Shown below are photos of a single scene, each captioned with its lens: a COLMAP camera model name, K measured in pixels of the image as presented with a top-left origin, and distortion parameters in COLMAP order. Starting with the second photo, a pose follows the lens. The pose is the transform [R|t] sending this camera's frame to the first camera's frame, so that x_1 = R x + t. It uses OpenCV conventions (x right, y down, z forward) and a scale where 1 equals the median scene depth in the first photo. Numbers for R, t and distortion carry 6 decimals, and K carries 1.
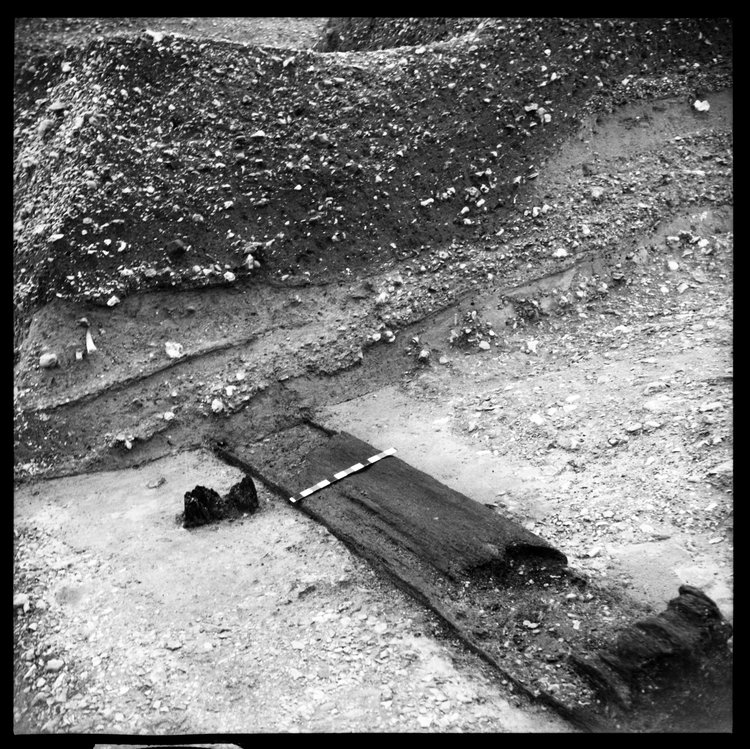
lens RADIAL K [[983.0, 0, 375.0], [0, 983.0, 374.5], [0, 0, 1]] dist [0.029003, -0.065519]
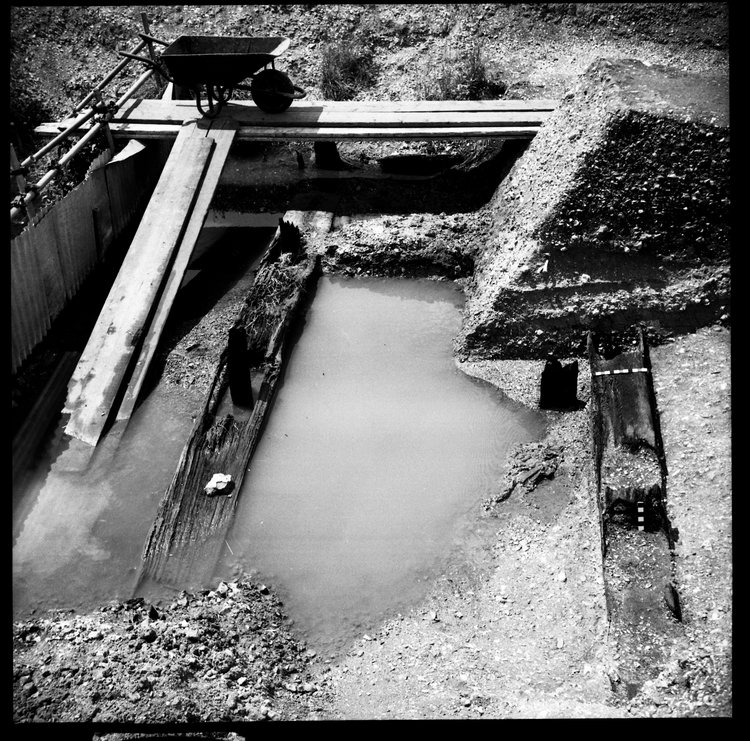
lens RADIAL K [[983.0, 0, 375.0], [0, 983.0, 370.5], [0, 0, 1]] dist [0.029003, -0.065519]
pose [[0.799589, 0.392798, -0.454277, 0.404763], [-0.228733, 0.898613, 0.374400, -0.468947], [0.555283, -0.195458, 0.808367, -0.834049]]
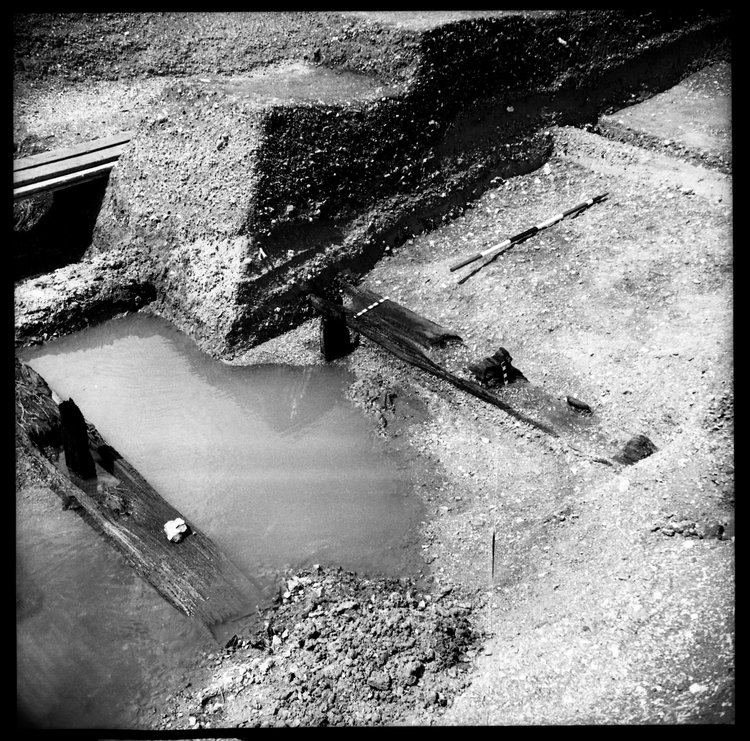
lens RADIAL K [[983.0, 0, 375.0], [0, 983.0, 370.5], [0, 0, 1]] dist [0.029003, -0.065519]
pose [[0.979734, -0.025396, 0.198686, -0.439392], [-0.019755, 0.974843, 0.222015, -0.253029], [-0.199326, -0.221441, 0.954585, -1.225160]]
